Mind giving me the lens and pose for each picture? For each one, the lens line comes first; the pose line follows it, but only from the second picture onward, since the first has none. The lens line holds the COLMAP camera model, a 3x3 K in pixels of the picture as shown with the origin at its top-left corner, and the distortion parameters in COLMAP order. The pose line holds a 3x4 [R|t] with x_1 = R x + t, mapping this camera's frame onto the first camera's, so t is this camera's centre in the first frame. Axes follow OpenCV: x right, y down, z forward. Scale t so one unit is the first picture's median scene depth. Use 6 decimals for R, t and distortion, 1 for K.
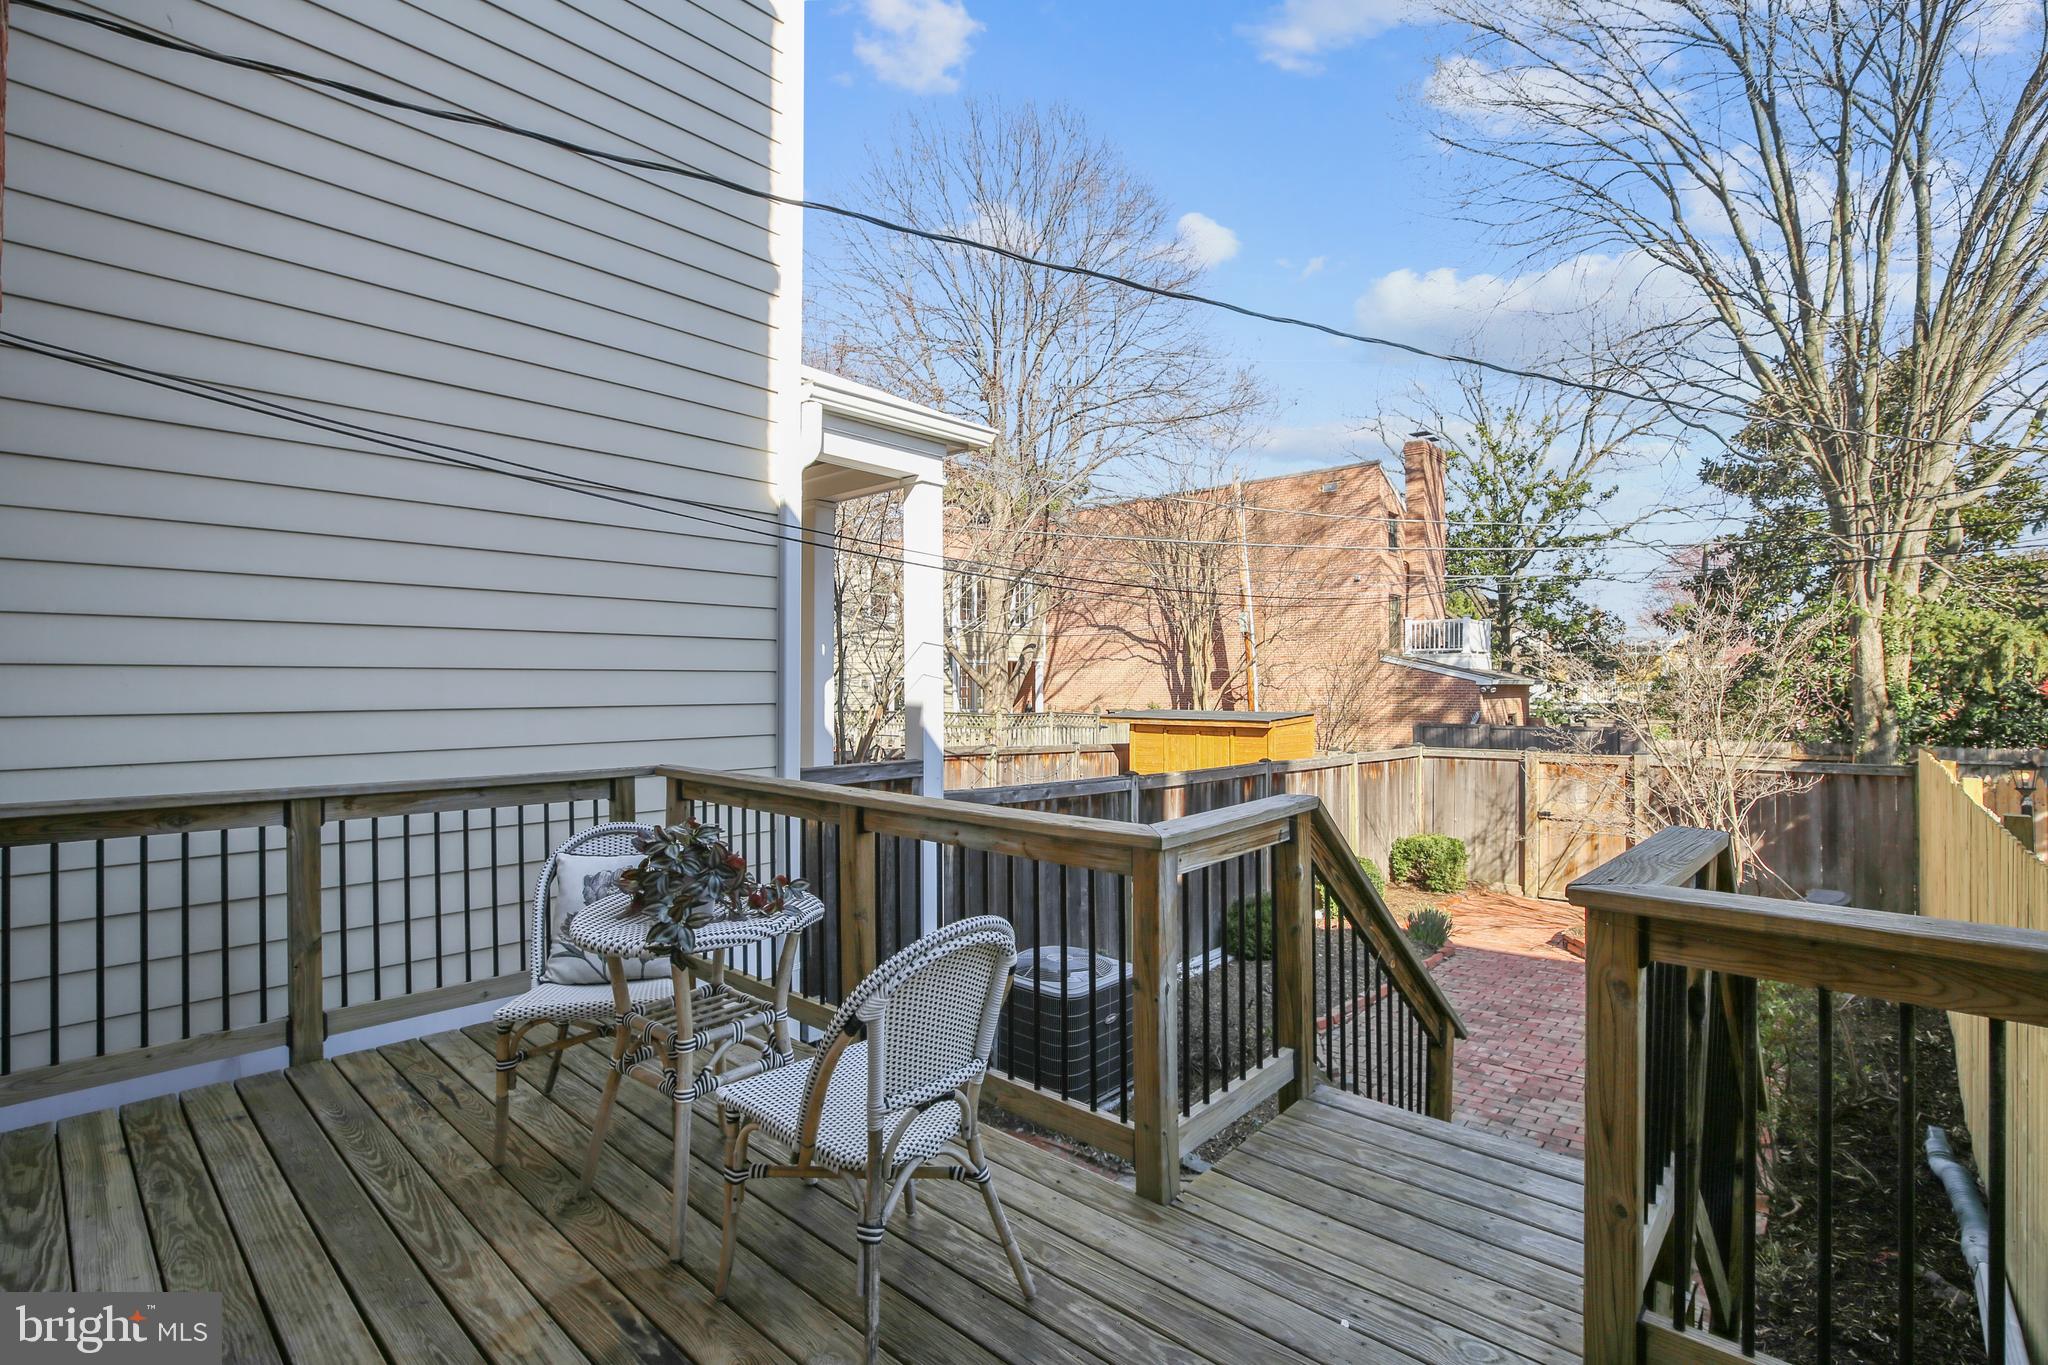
lens RADIAL K [[941.0, 0, 1026.2], [0, 941.0, 689.0], [0, 0, 1]] dist [-0.034431, 0.000554]
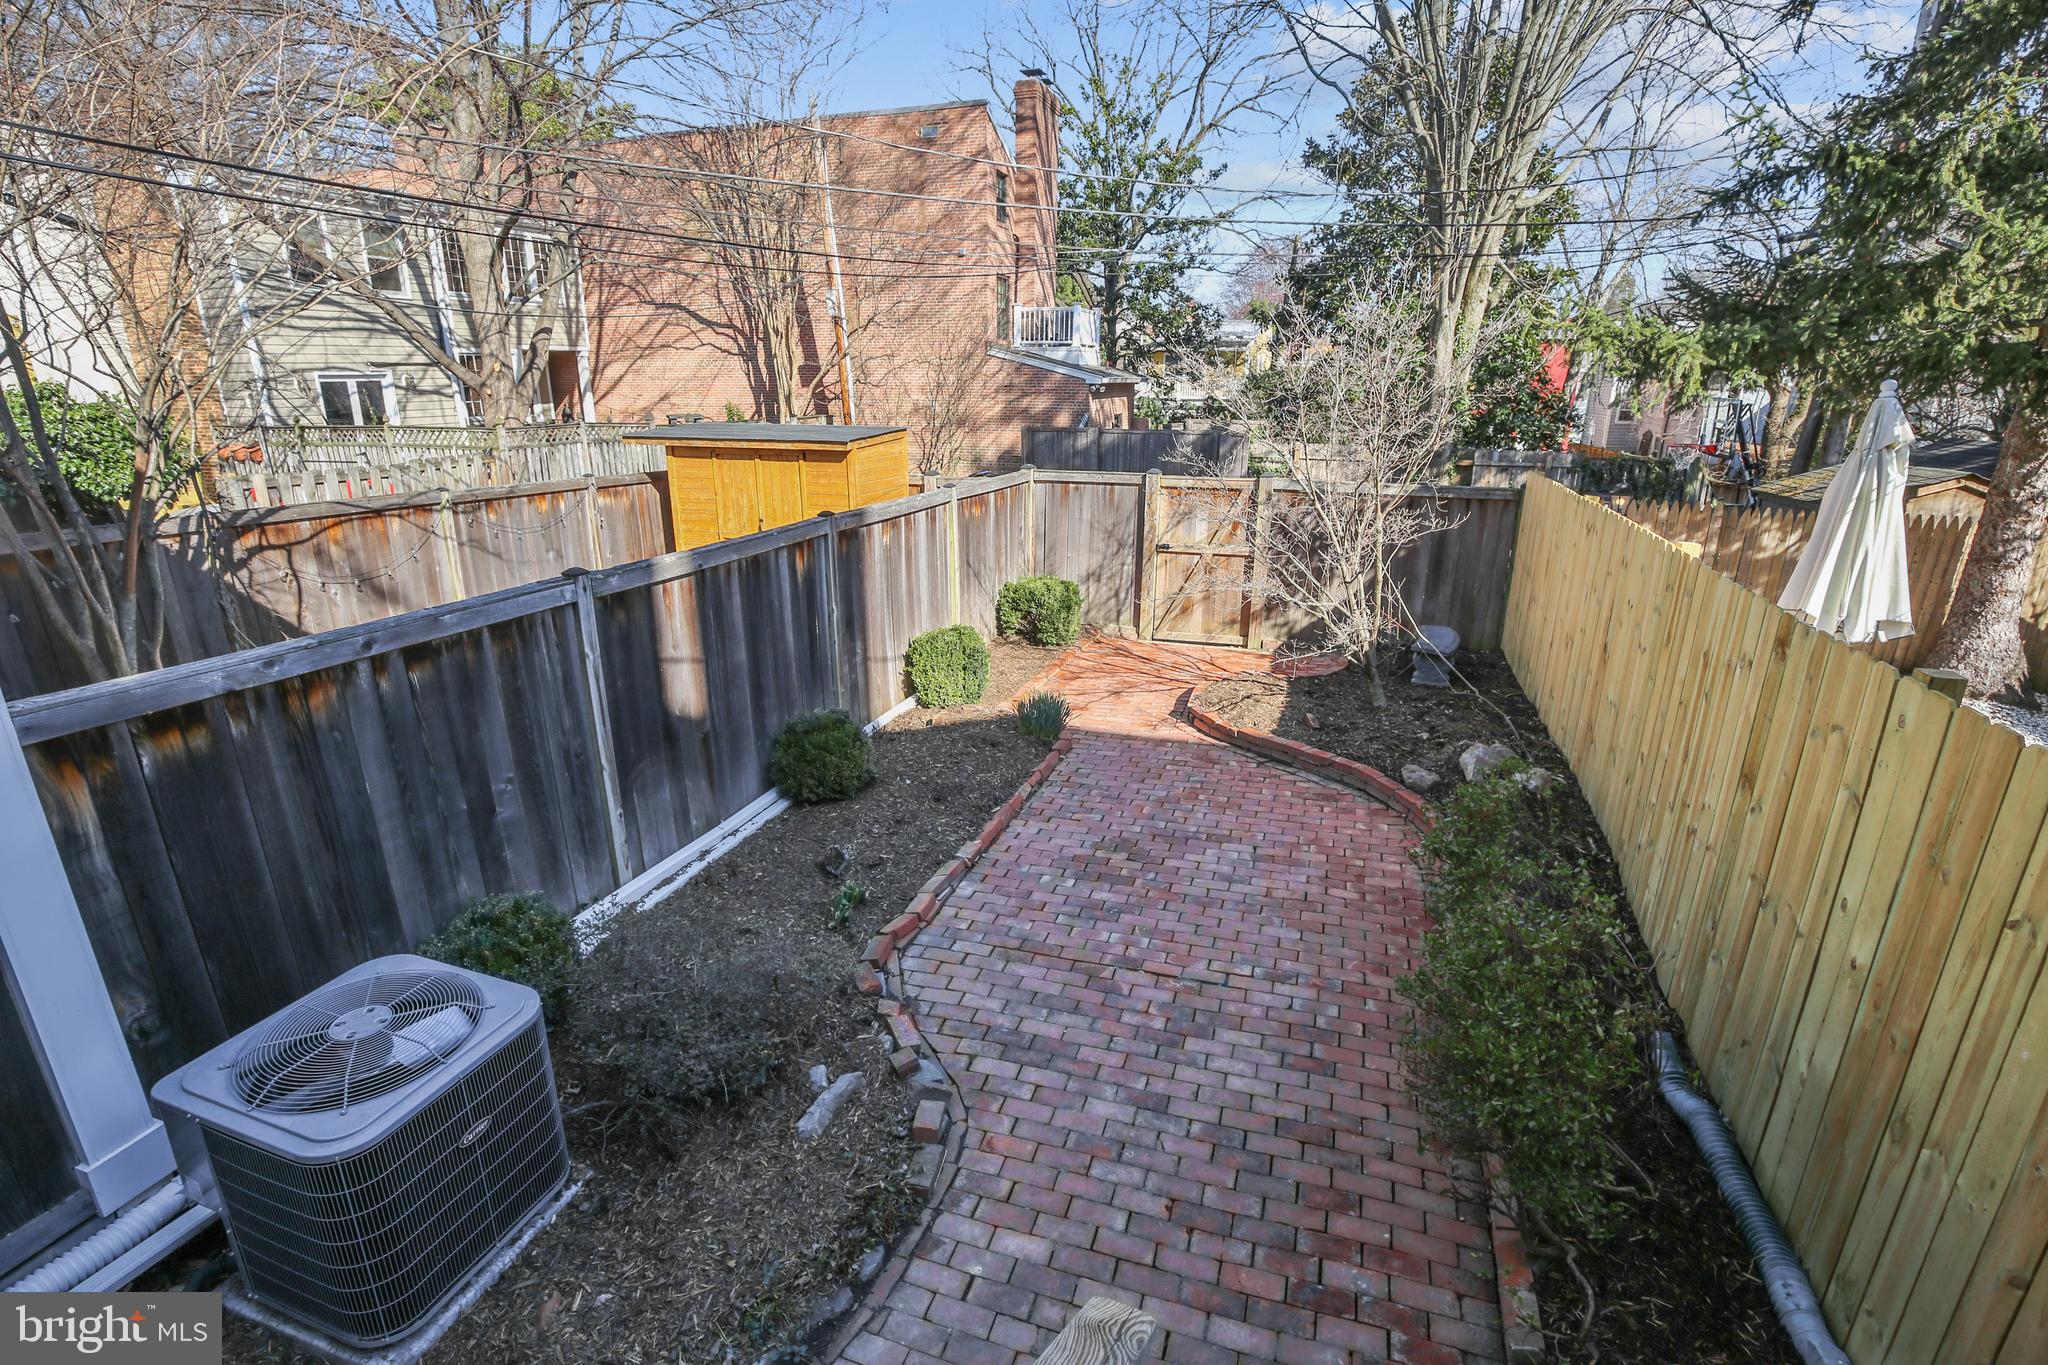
lens RADIAL K [[941.0, 0, 1026.2], [0, 941.0, 689.0], [0, 0, 1]] dist [-0.034431, 0.000554]
pose [[0.922057, -0.116438, 0.369125, 0.044035], [-0.005795, 0.949418, 0.313963, -0.007395], [-0.387011, -0.291631, 0.874742, 0.109170]]
